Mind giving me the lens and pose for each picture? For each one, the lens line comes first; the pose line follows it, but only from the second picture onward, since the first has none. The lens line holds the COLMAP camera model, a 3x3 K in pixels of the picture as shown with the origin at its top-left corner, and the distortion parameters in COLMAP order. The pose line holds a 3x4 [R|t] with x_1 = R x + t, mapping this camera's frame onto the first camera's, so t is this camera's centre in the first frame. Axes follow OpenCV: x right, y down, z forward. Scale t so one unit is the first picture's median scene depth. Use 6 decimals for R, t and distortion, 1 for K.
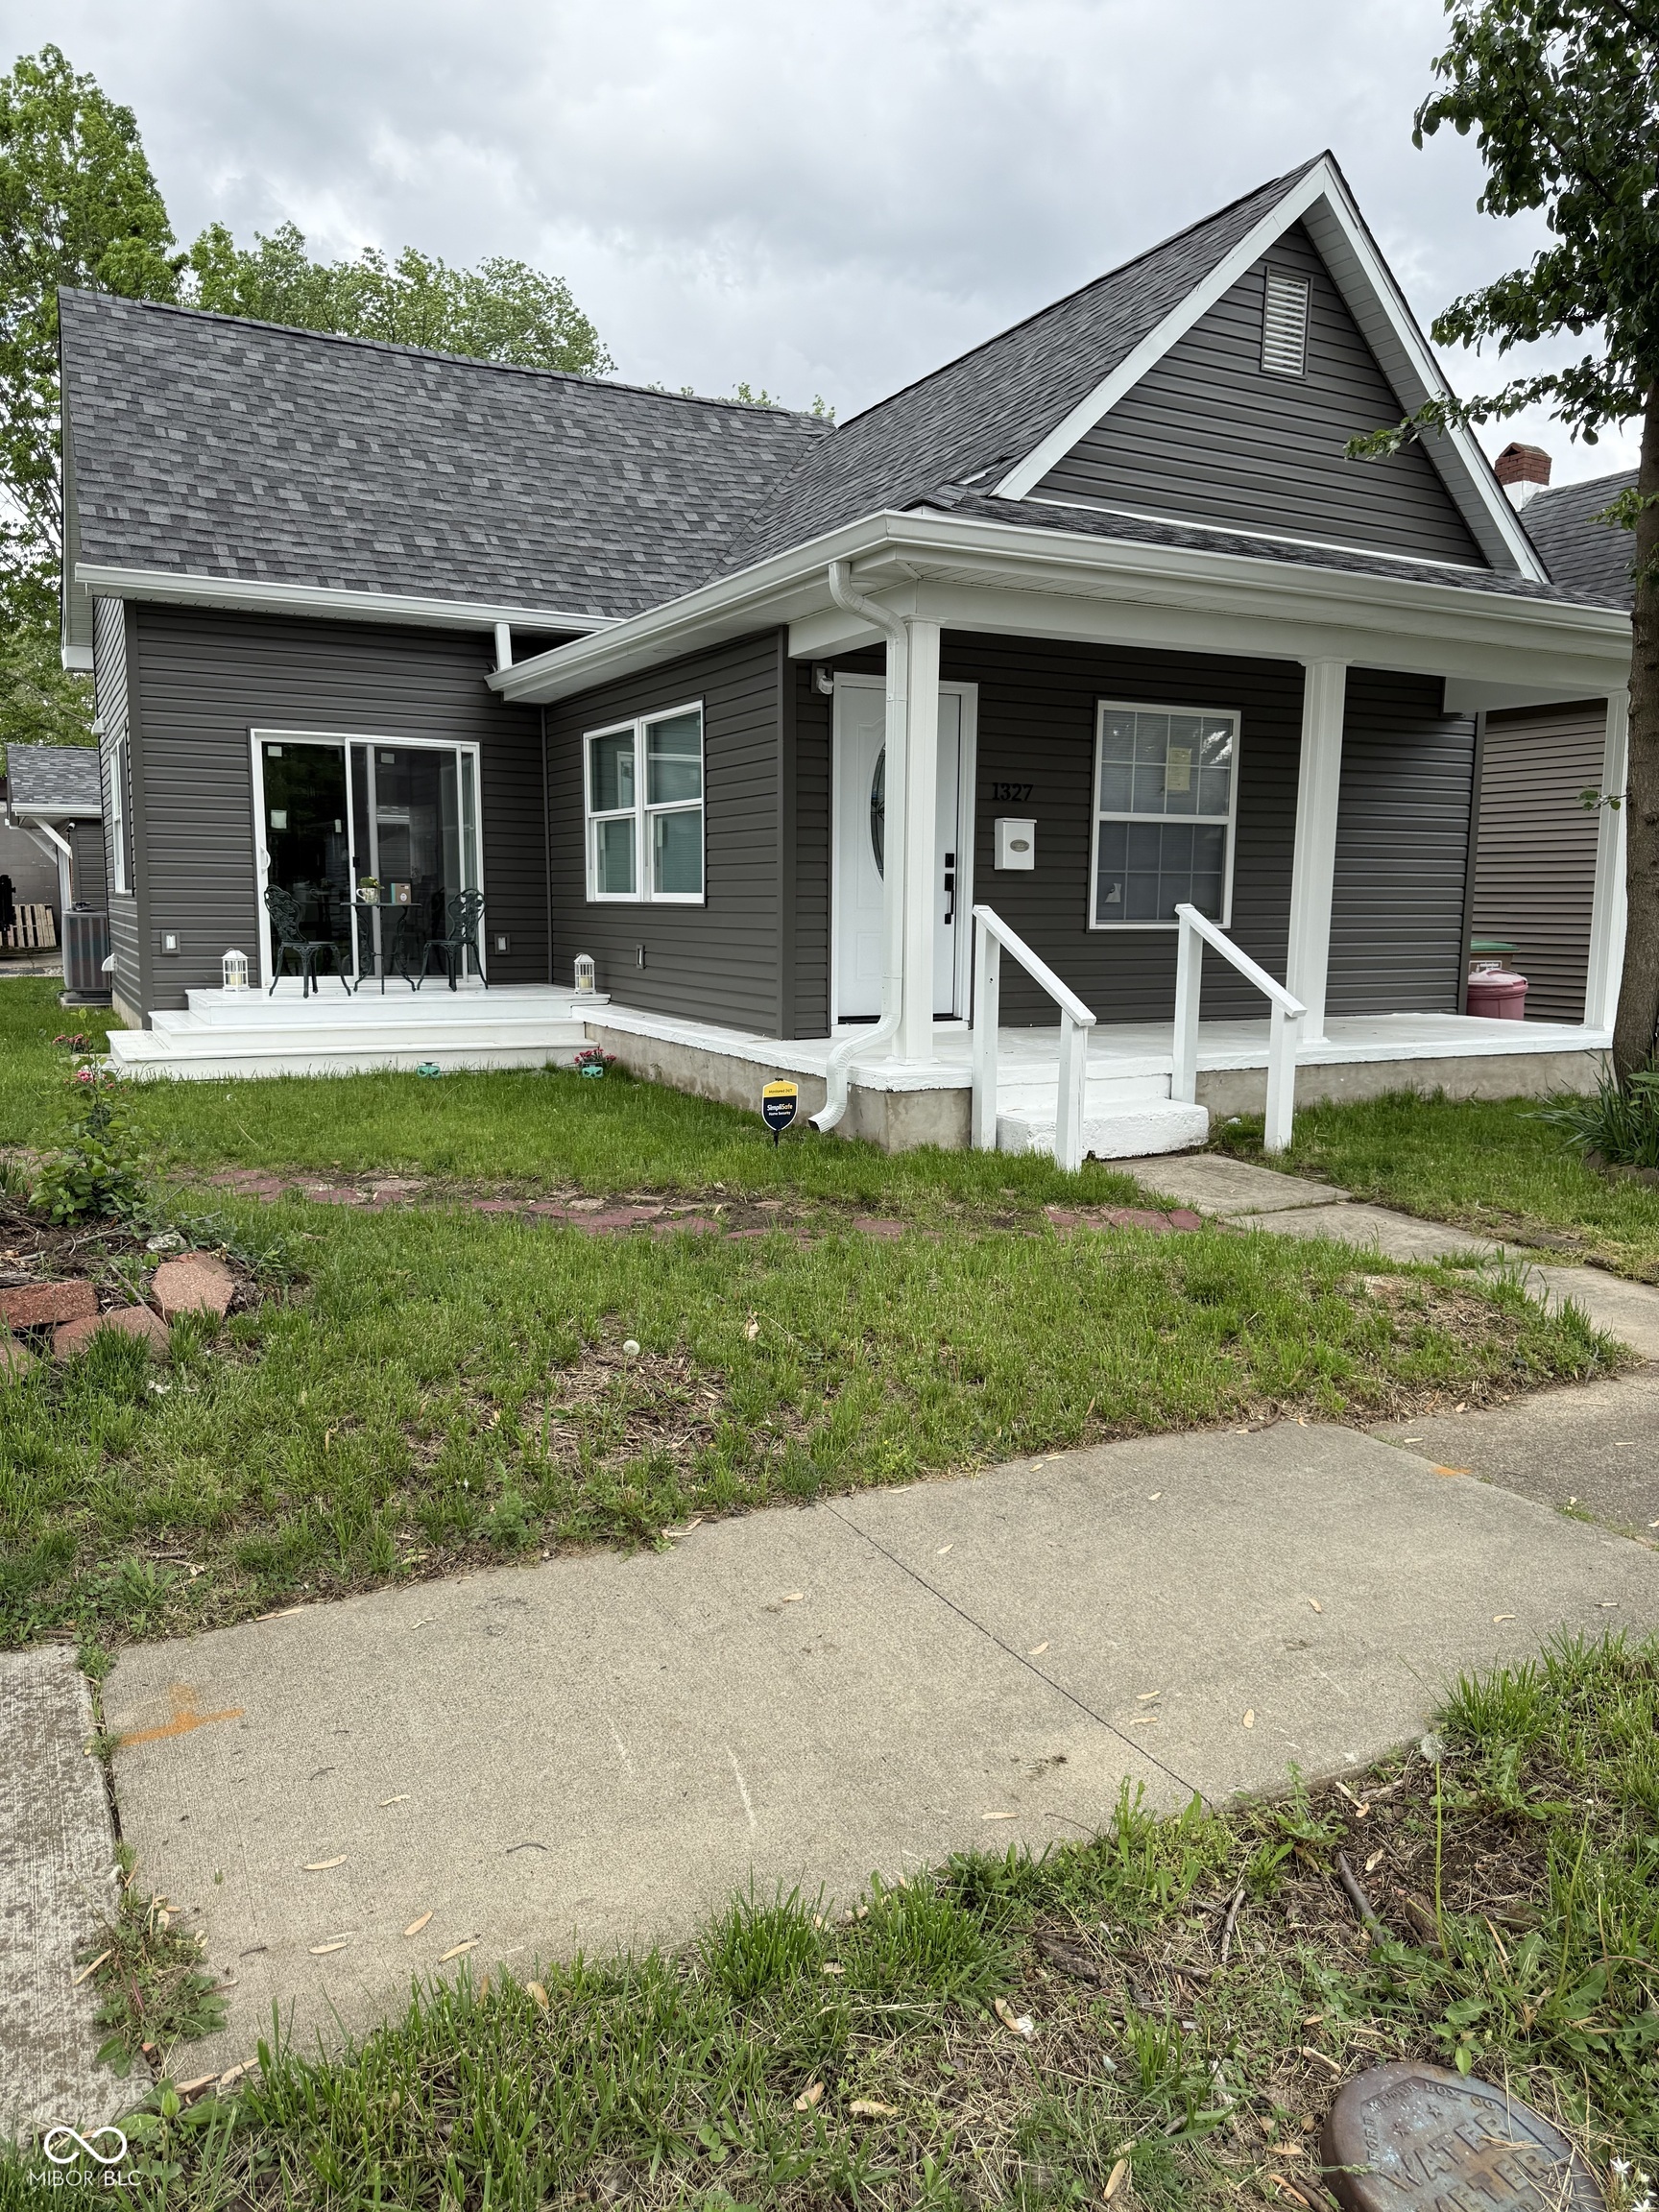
lens RADIAL K [[1540.2, 0, 829.5], [0, 1540.2, 1106.0], [0, 0, 1]] dist [0.153750, -0.290967]
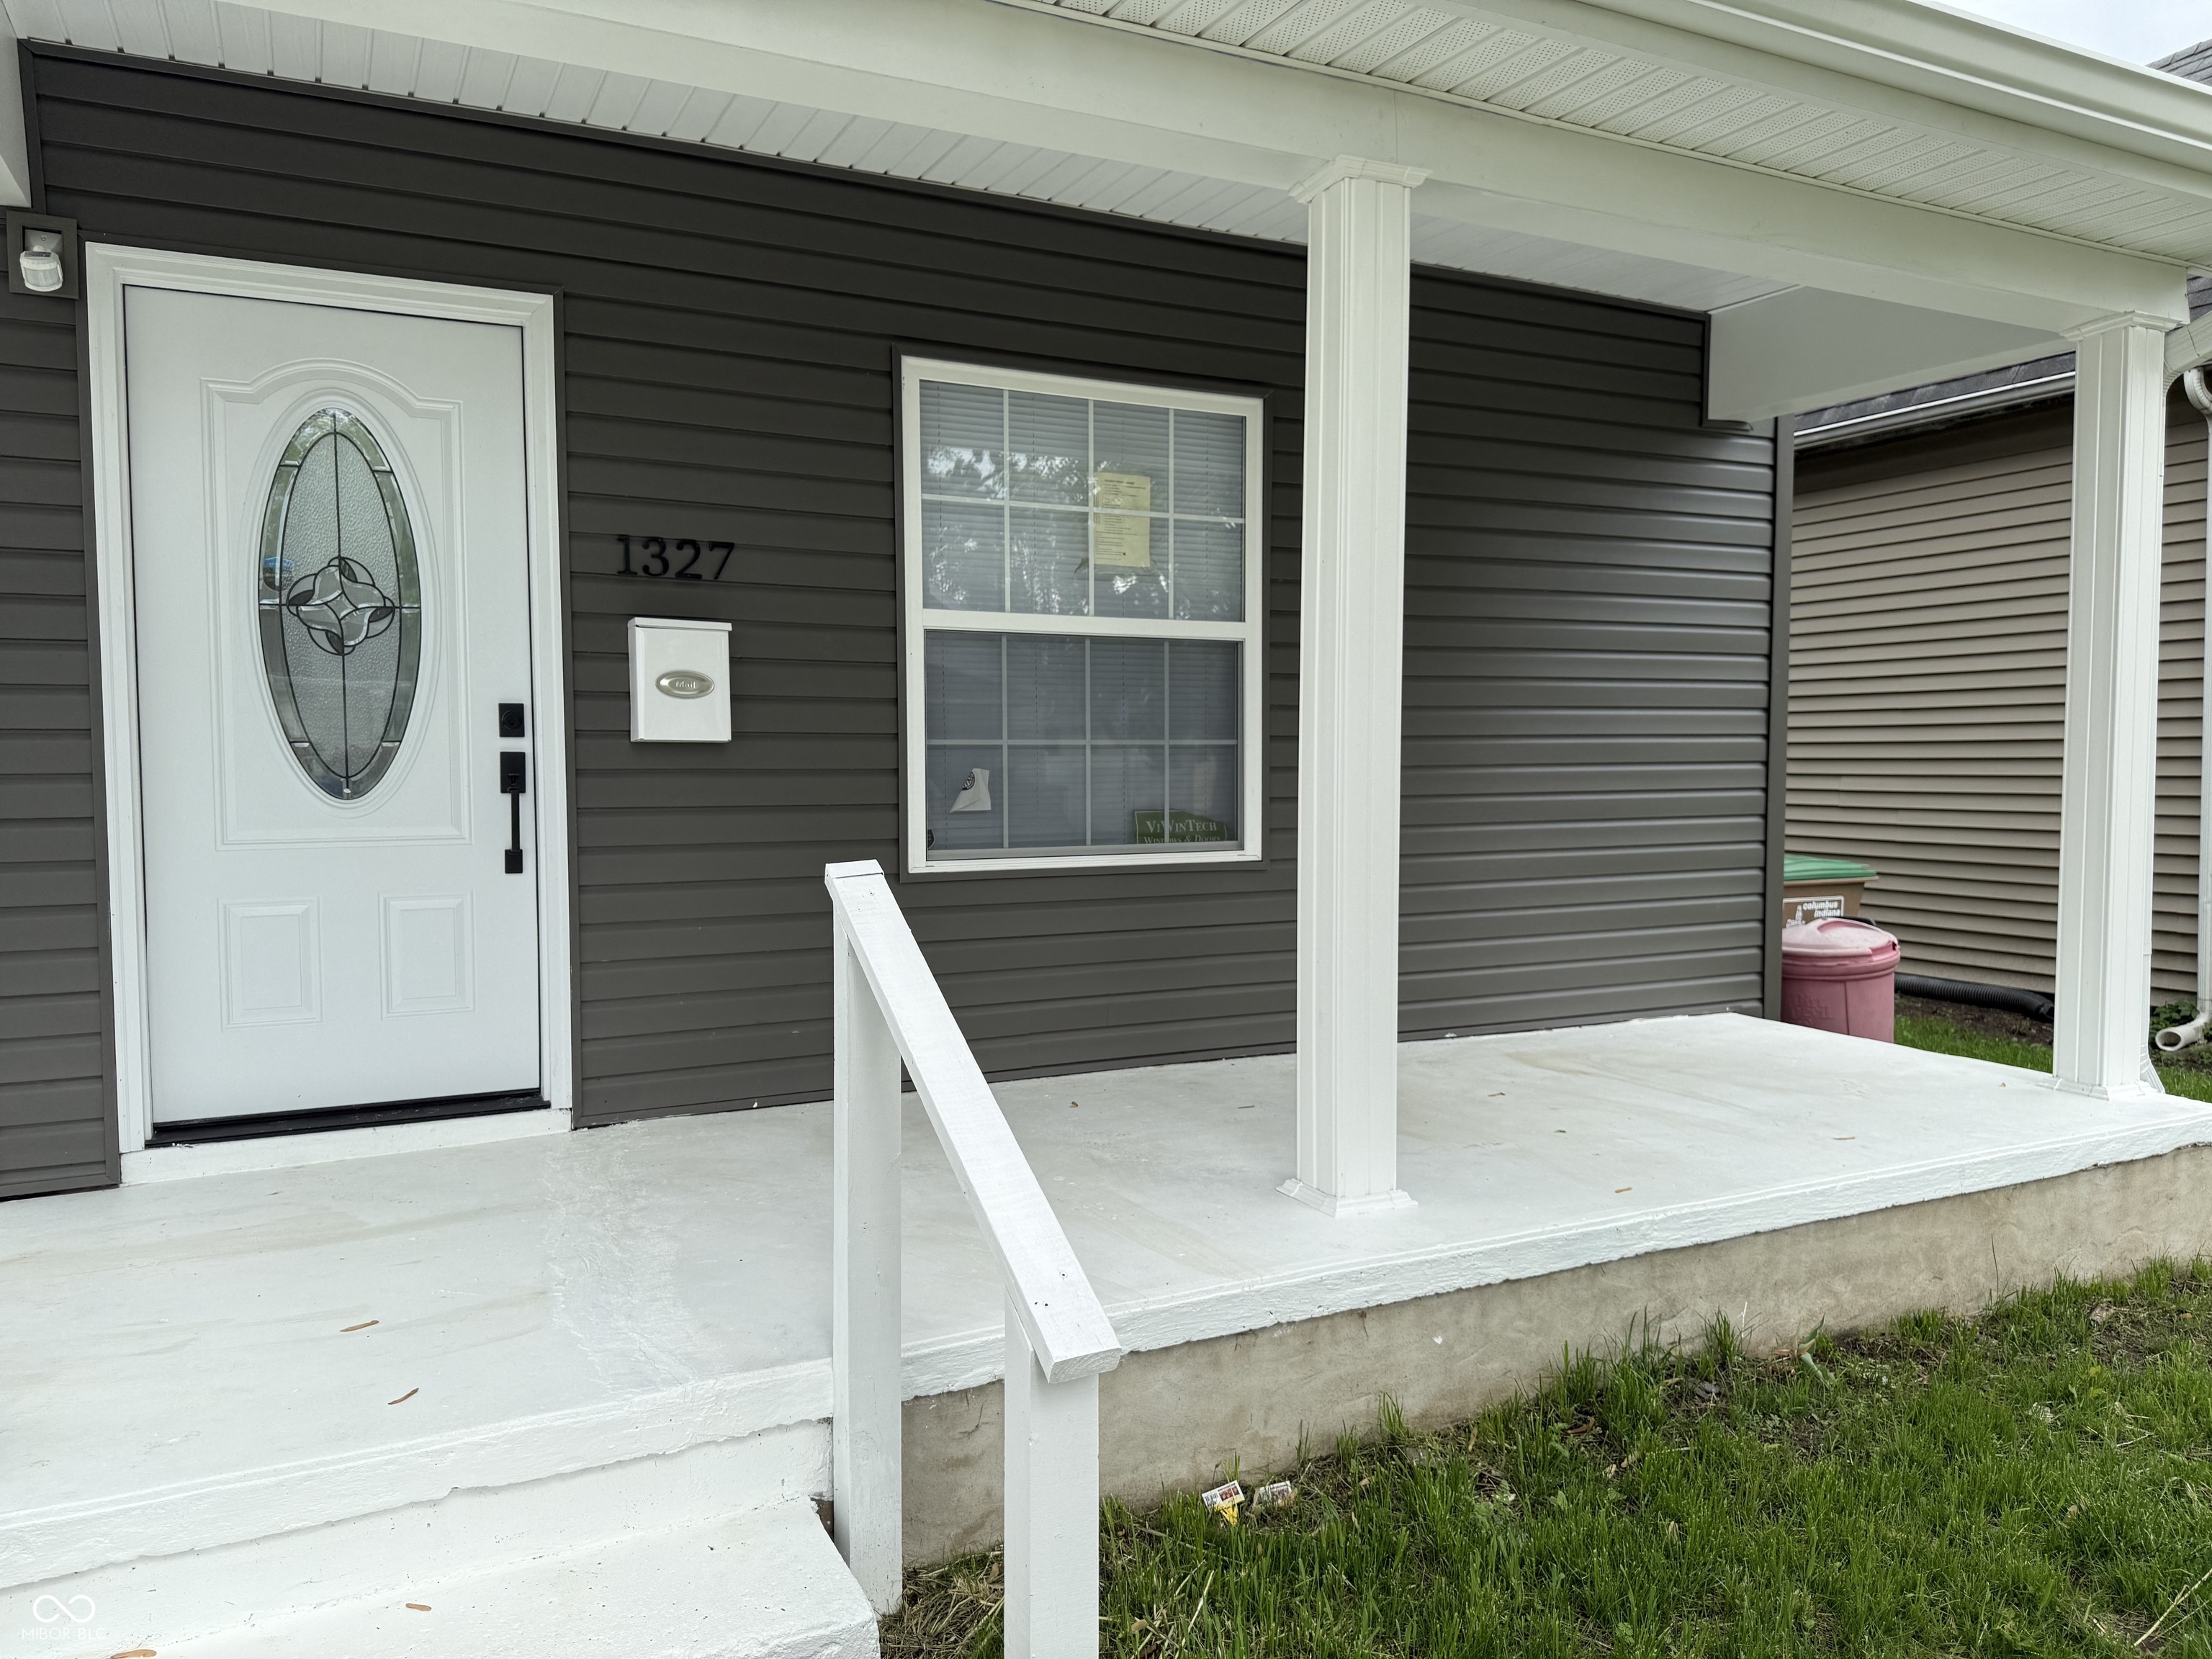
lens RADIAL K [[1540.2, 0, 1086.9], [0, 1540.2, 834.8], [0, 0, 1]] dist [0.153750, -0.290967]
pose [[0.999502, -0.009790, -0.030003, 0.235494], [0.007428, 0.996936, -0.077866, -0.092216], [0.030673, 0.077604, 0.996512, 0.575514]]
